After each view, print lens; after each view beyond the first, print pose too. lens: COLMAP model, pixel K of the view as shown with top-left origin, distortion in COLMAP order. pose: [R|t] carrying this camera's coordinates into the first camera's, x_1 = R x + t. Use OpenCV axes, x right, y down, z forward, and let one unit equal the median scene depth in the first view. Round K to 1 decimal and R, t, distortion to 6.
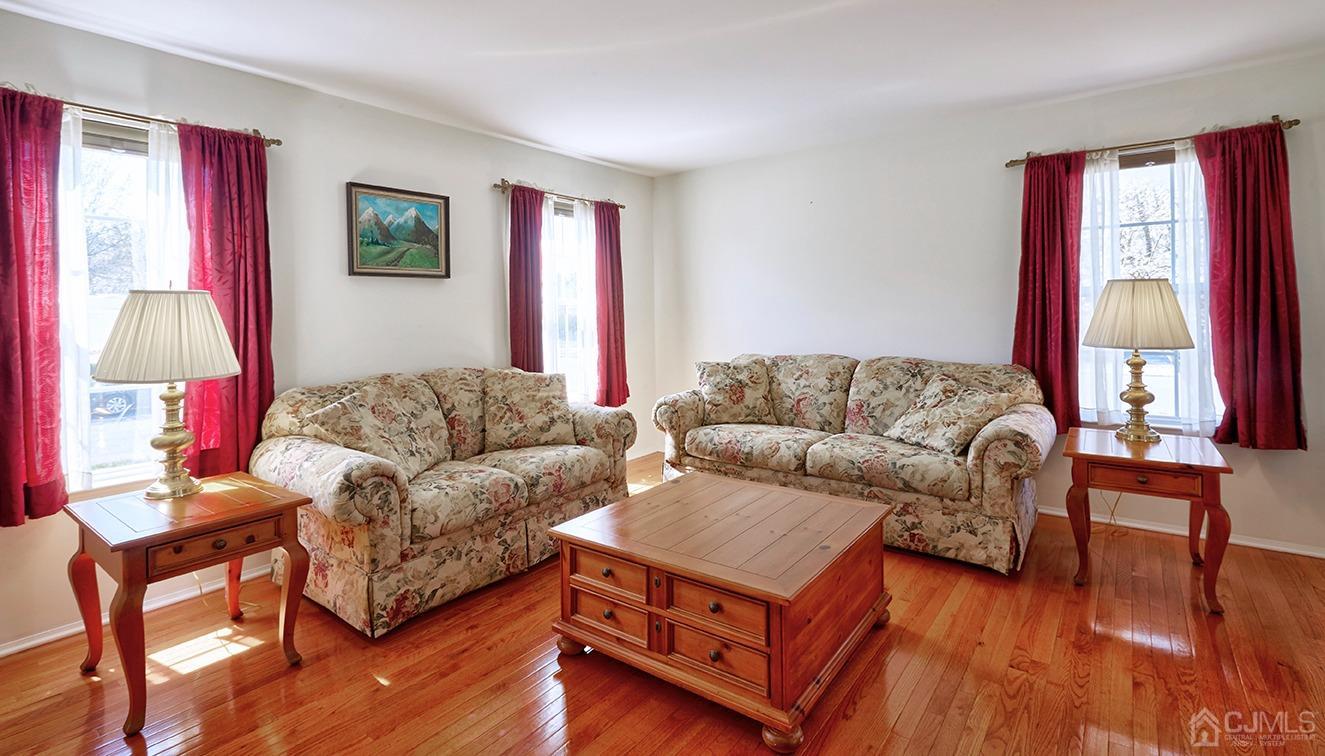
lens RADIAL K [[603.9, 0, 652.2], [0, 603.9, 322.5], [0, 0, 1]] dist [0.006470, 0.000343]
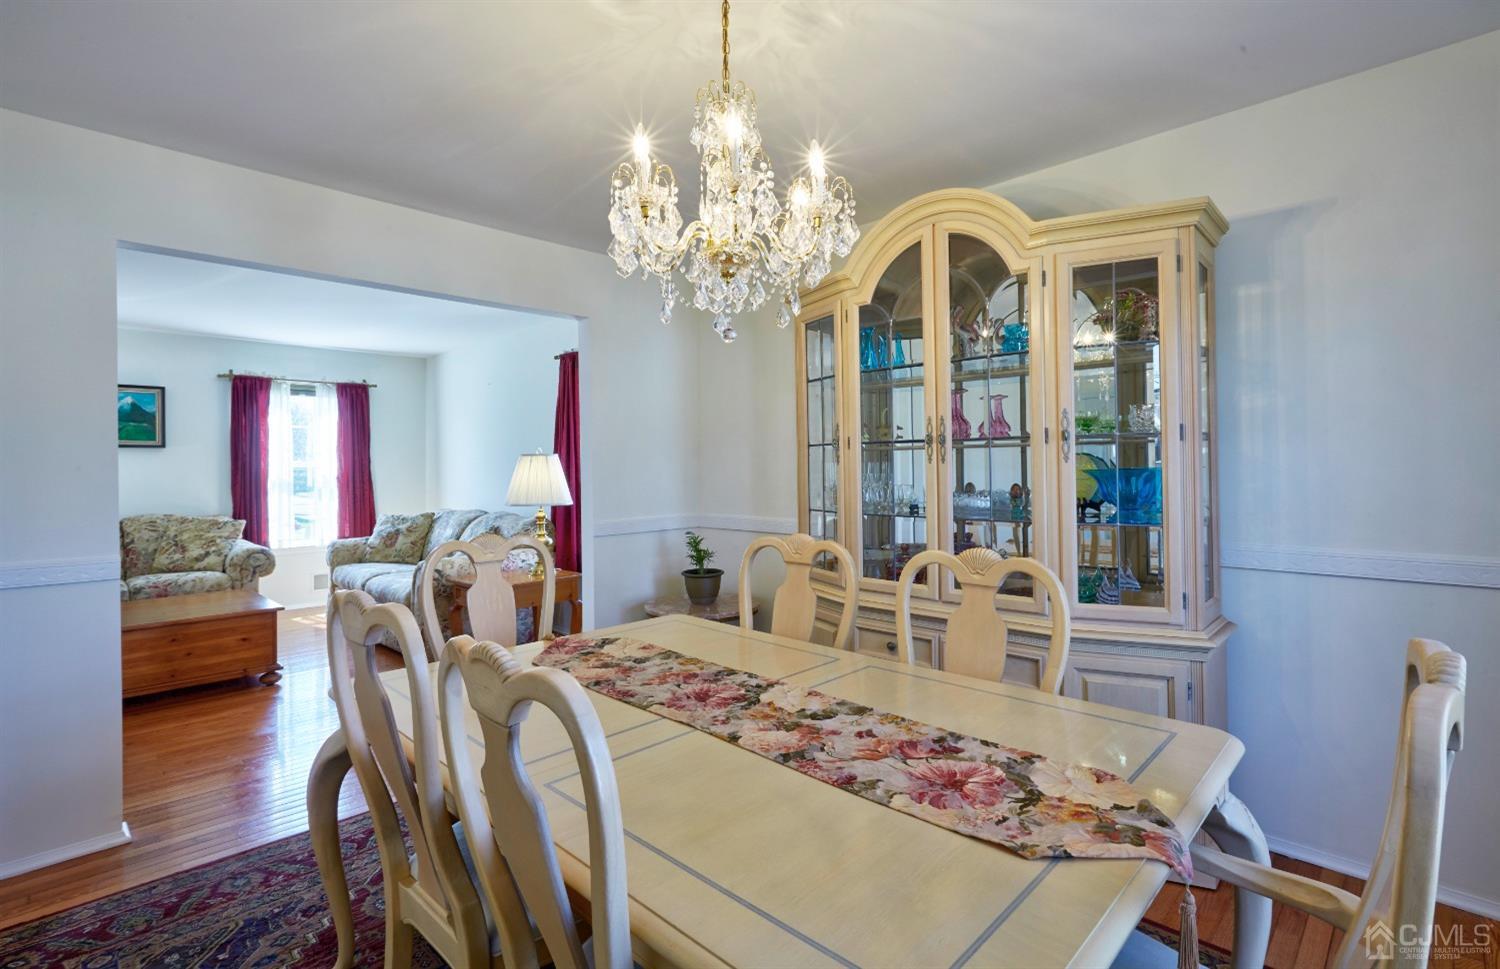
lens RADIAL K [[694.6, 0, 755.1], [0, 694.6, 469.7], [0, 0, 1]] dist [-0.001837, -0.000958]
pose [[0.993820, 0.009238, -0.110622, 1.180991], [-0.010965, 0.999827, -0.015010, -0.015638], [0.110464, 0.016131, 0.993749, -0.399284]]
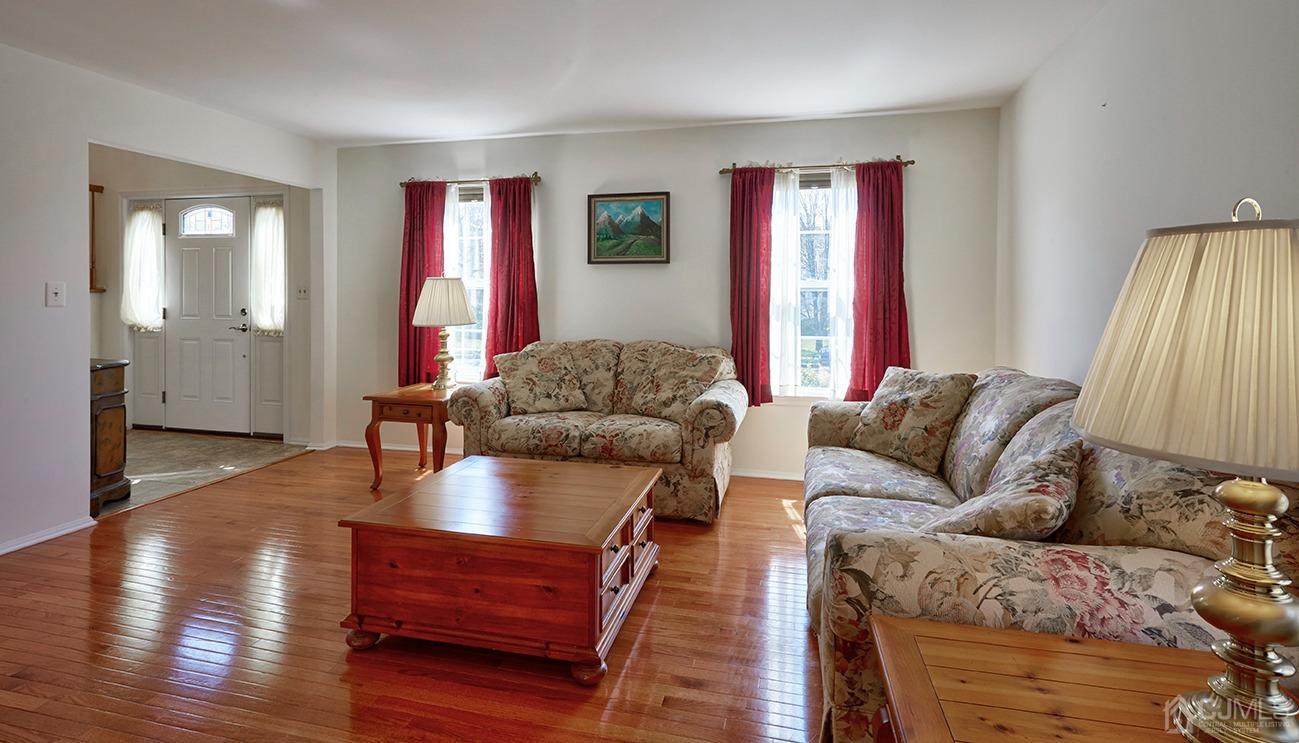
lens RADIAL K [[654.7, 0, 633.3], [0, 654.7, 308.8], [0, 0, 1]] dist [0.016496, -0.000439]
pose [[0.403926, 0.041727, -0.913840, 0.804382], [-0.031516, 0.999001, 0.031685, -0.025117], [0.914249, 0.016002, 0.404837, 0.455323]]
